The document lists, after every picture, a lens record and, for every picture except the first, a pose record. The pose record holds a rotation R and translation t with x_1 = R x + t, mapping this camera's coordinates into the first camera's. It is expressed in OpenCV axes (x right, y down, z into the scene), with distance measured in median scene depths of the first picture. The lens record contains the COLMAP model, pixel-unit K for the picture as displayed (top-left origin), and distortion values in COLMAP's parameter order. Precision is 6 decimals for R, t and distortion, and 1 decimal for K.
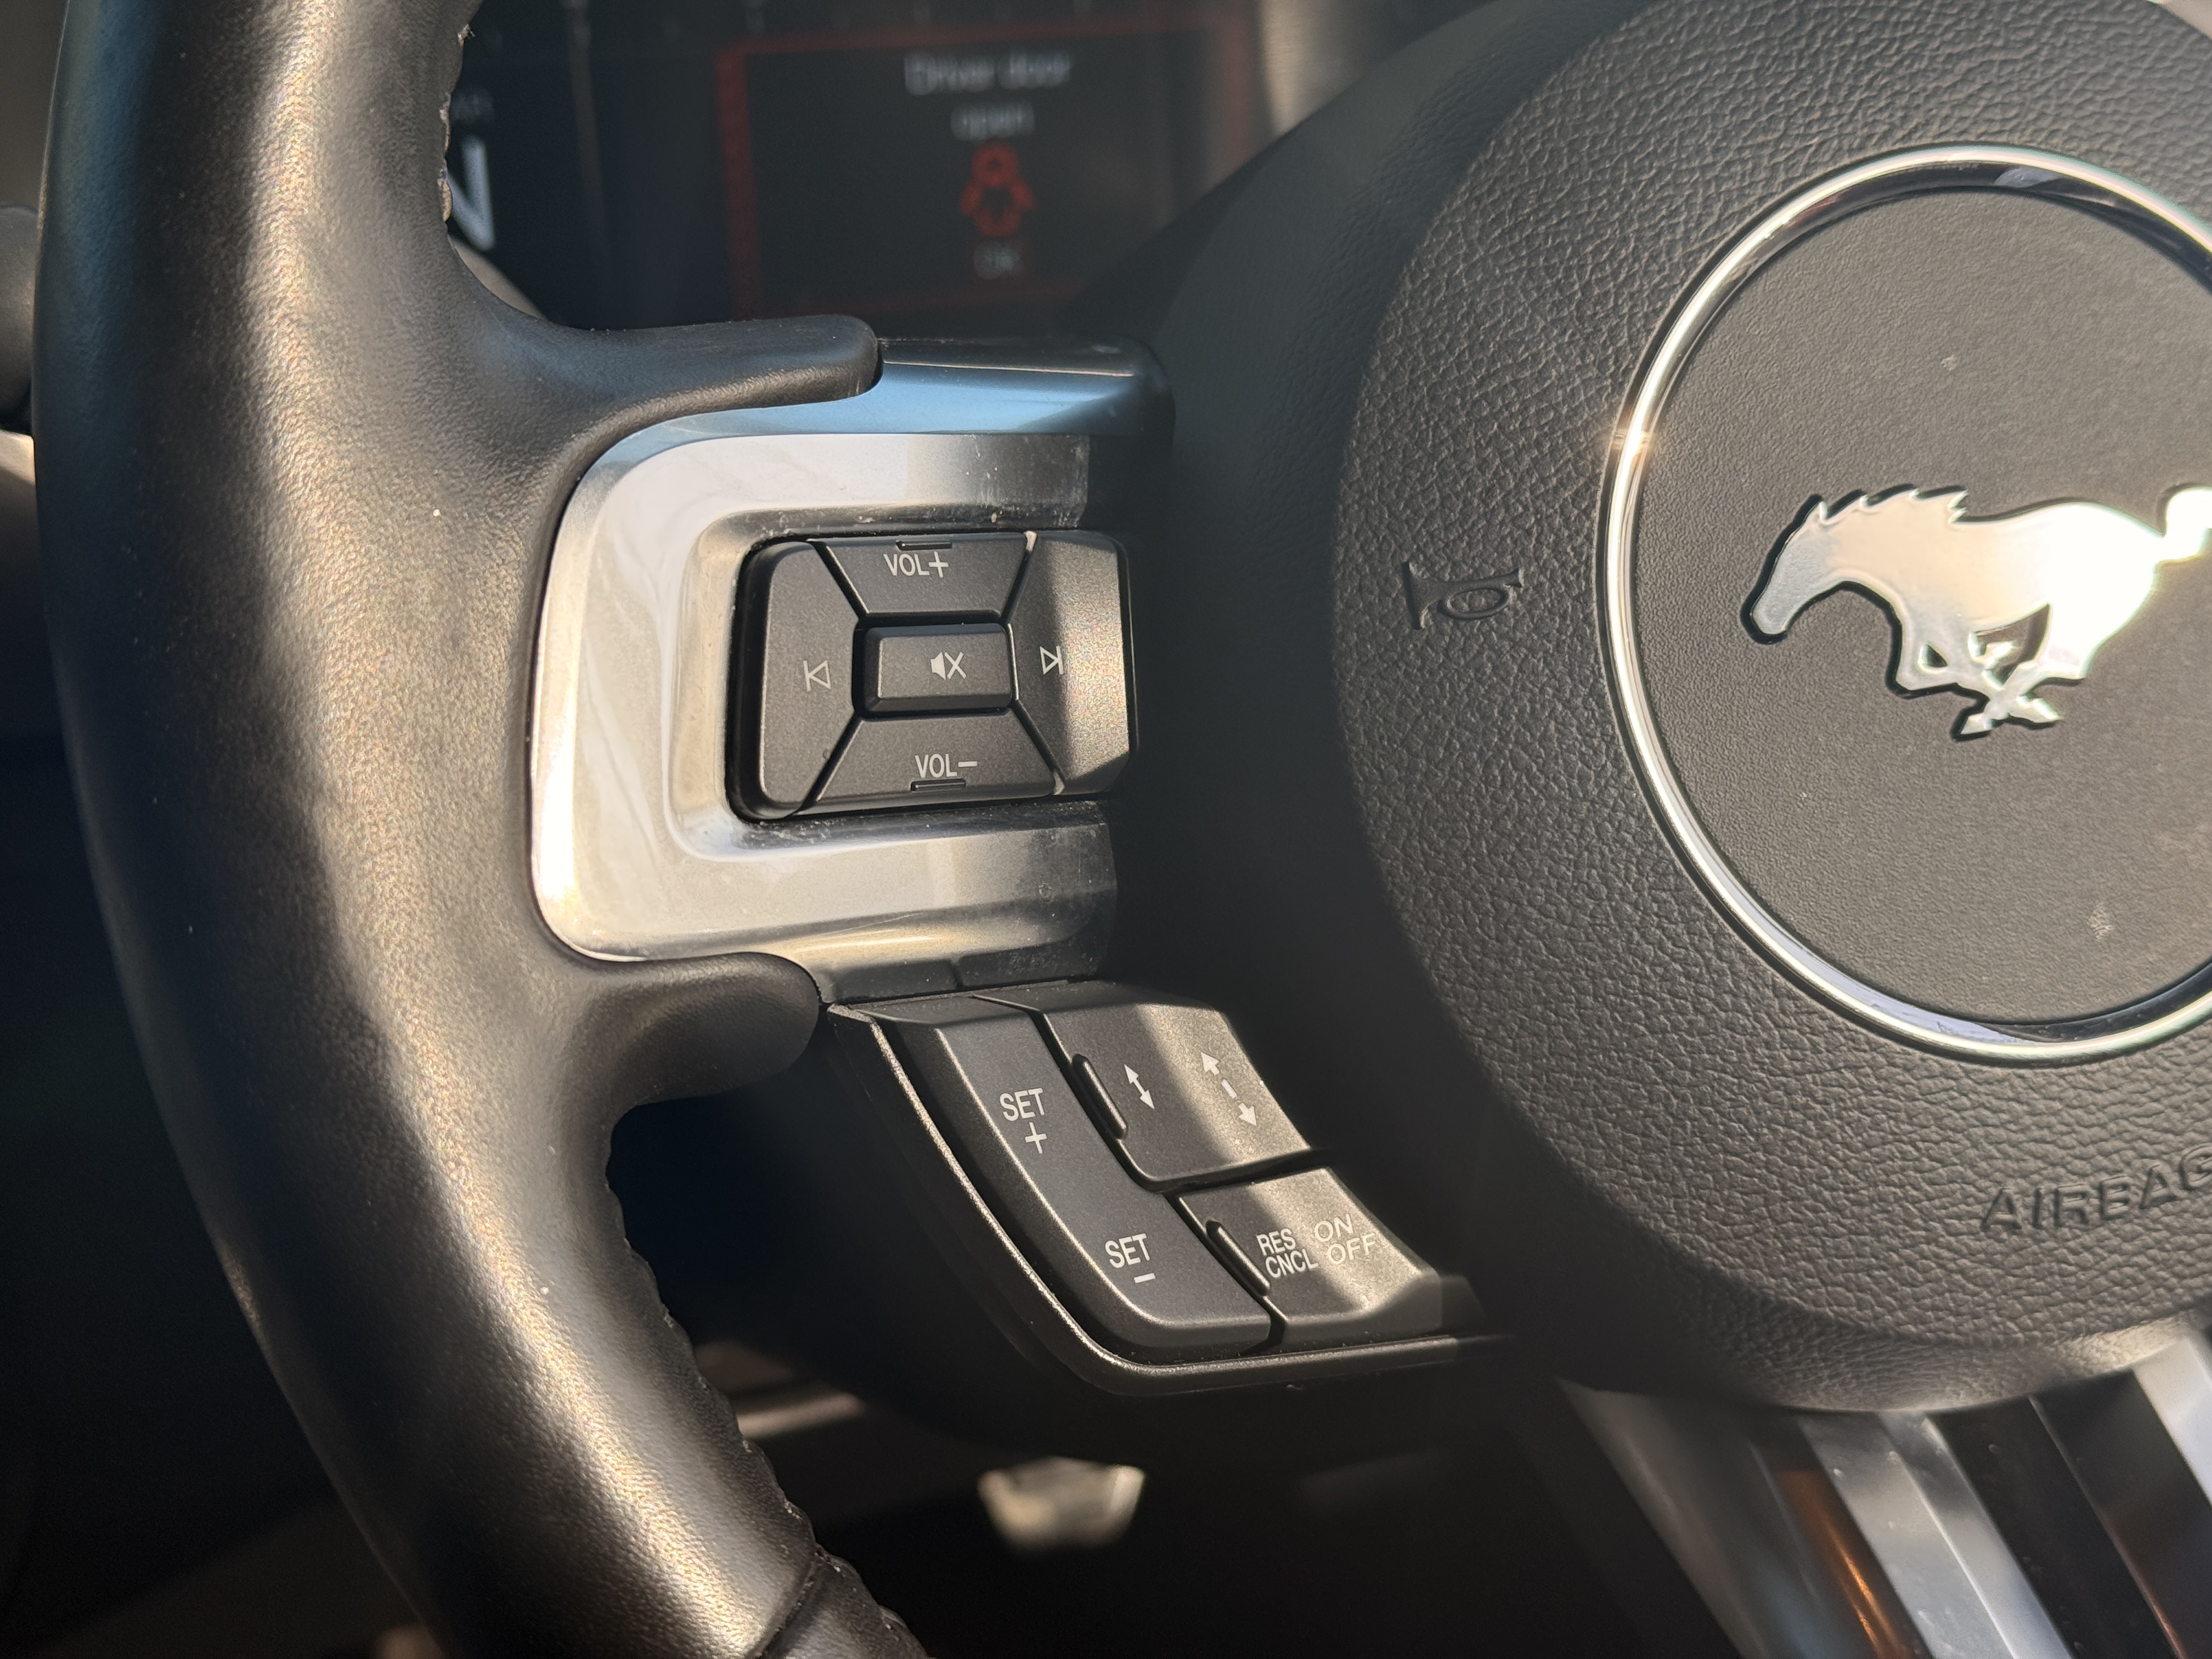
lens RADIAL K [[3067.8, 0, 1142.0], [0, 3067.8, 822.0], [0, 0, 1]] dist [0.196021, -0.462317]
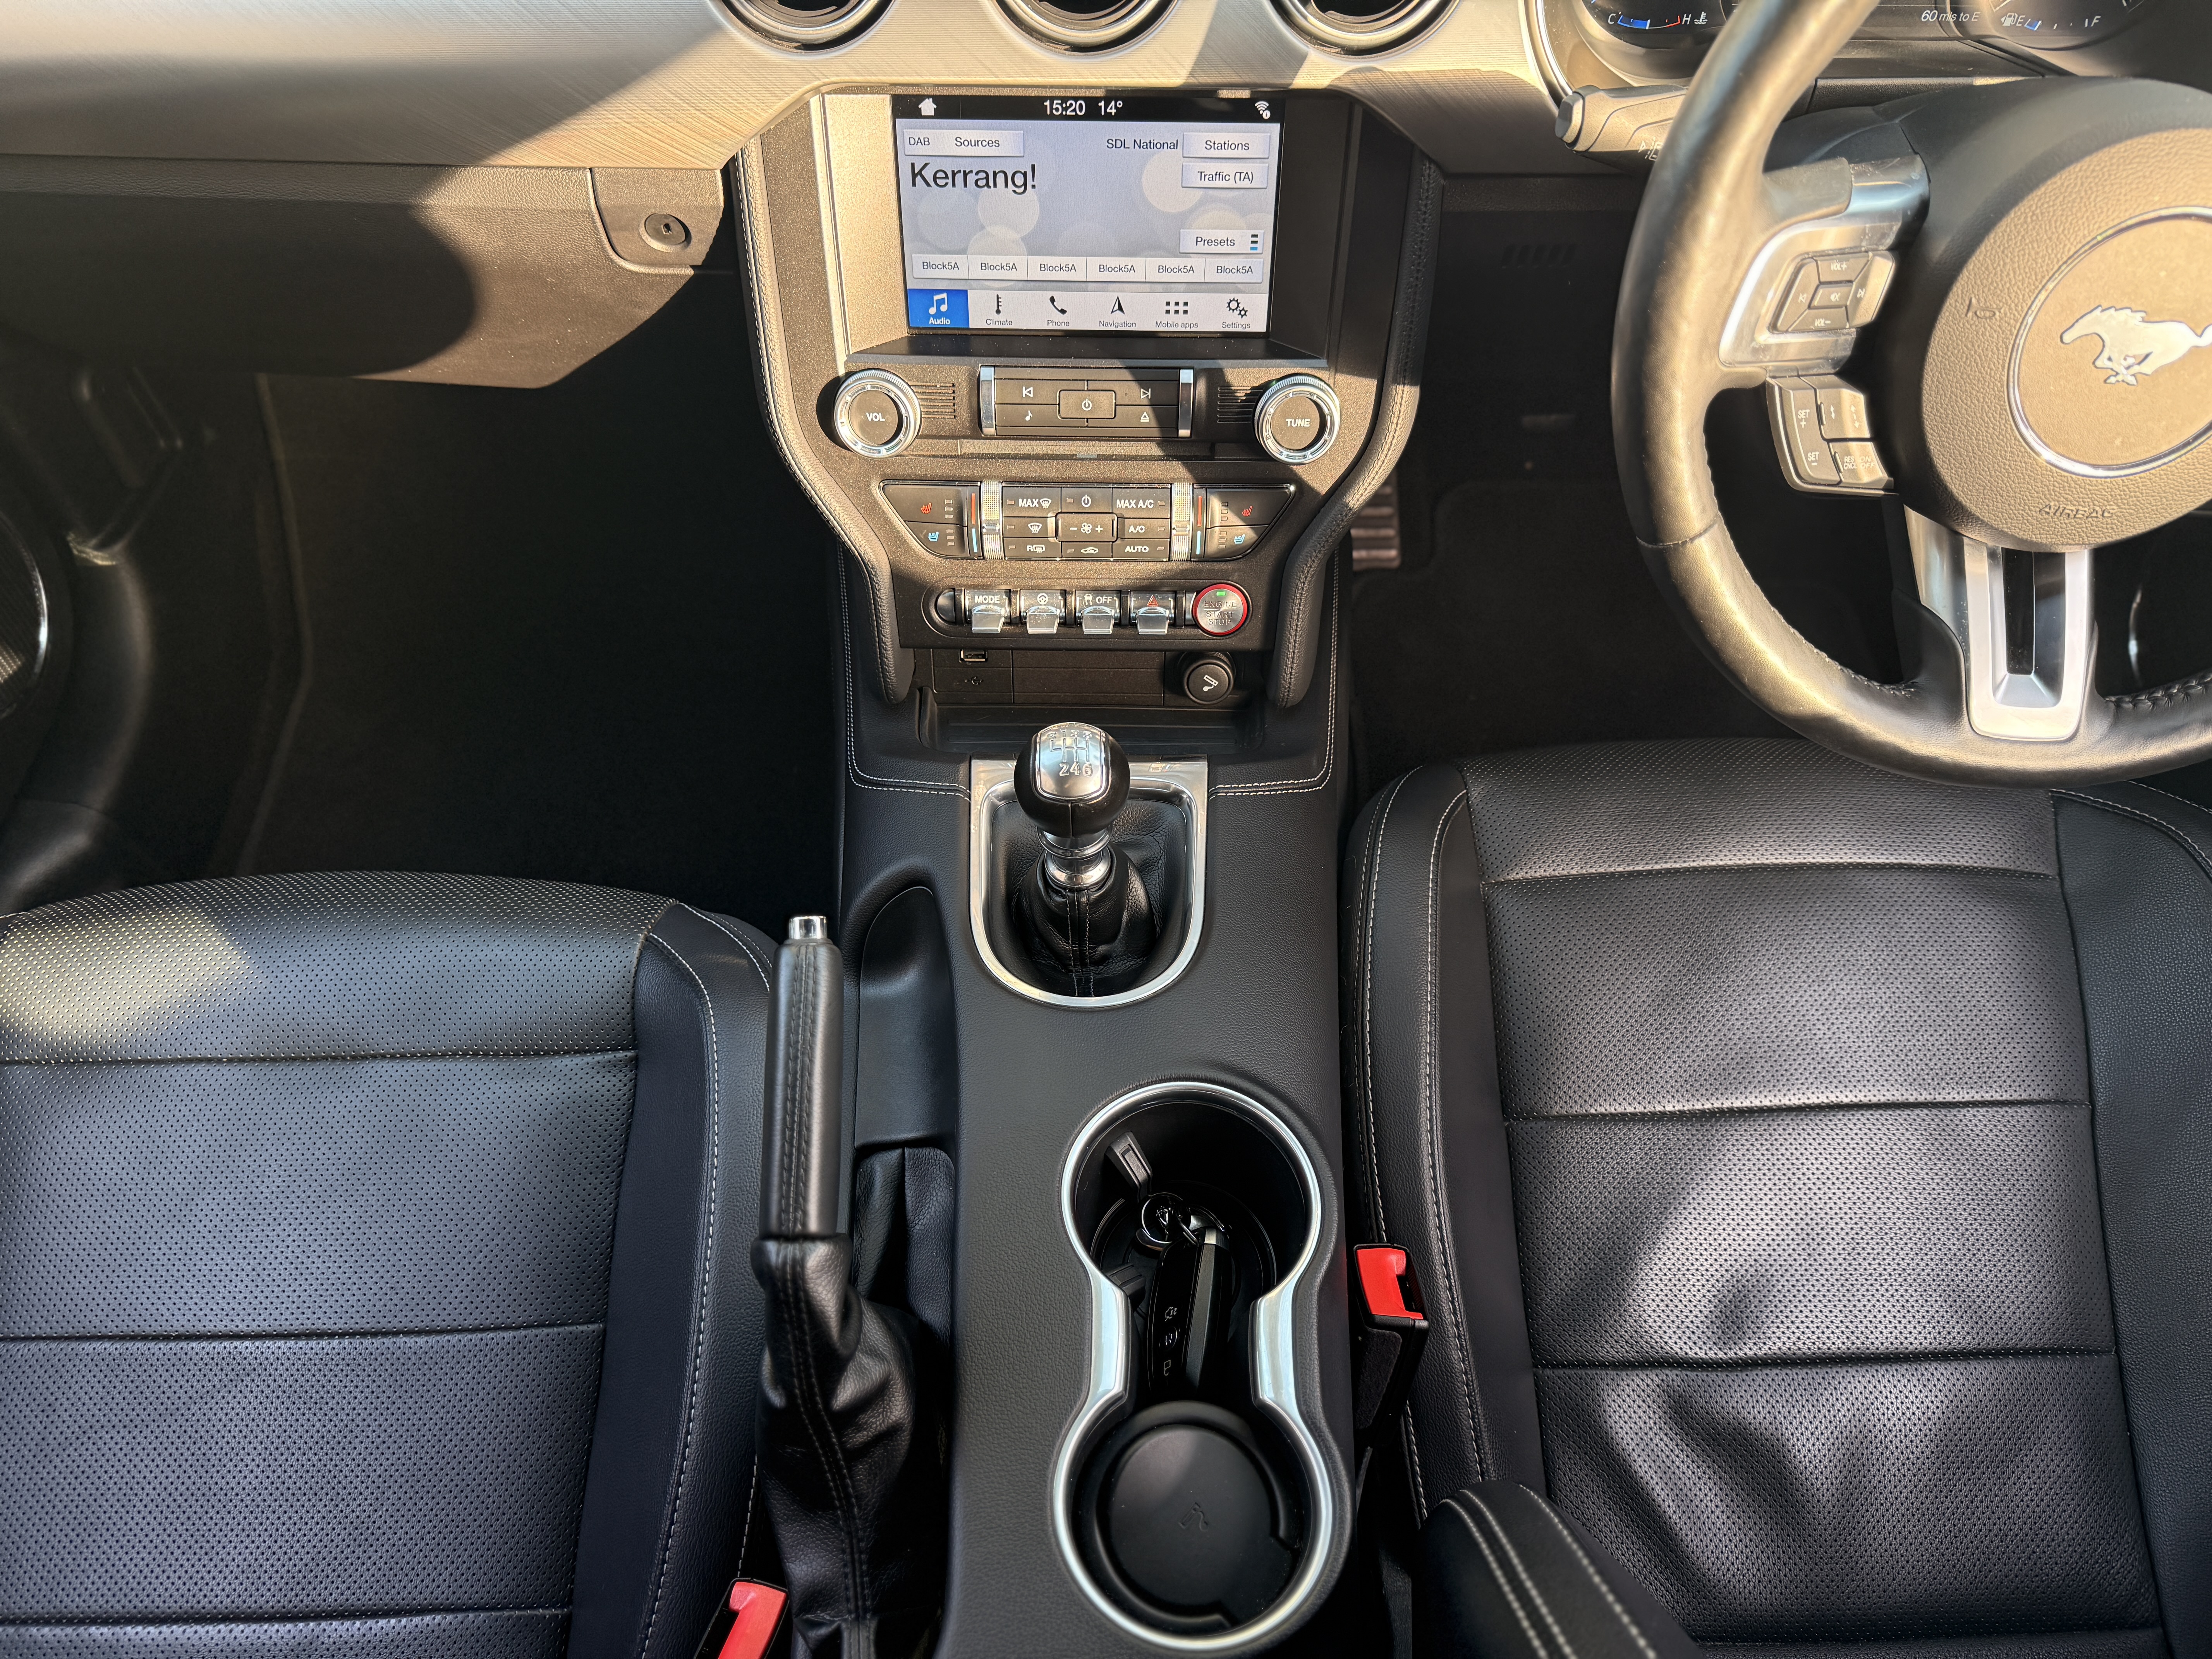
lens RADIAL K [[1604.0, 0, 1106.0], [0, 1604.0, 829.5], [0, 0, 1]] dist [0.006757, -0.003818]
pose [[0.923233, 0.346538, -0.165990, -0.319742], [-0.205667, 0.810577, 0.548330, -0.397310], [0.324565, -0.472097, 0.819623, -1.159214]]
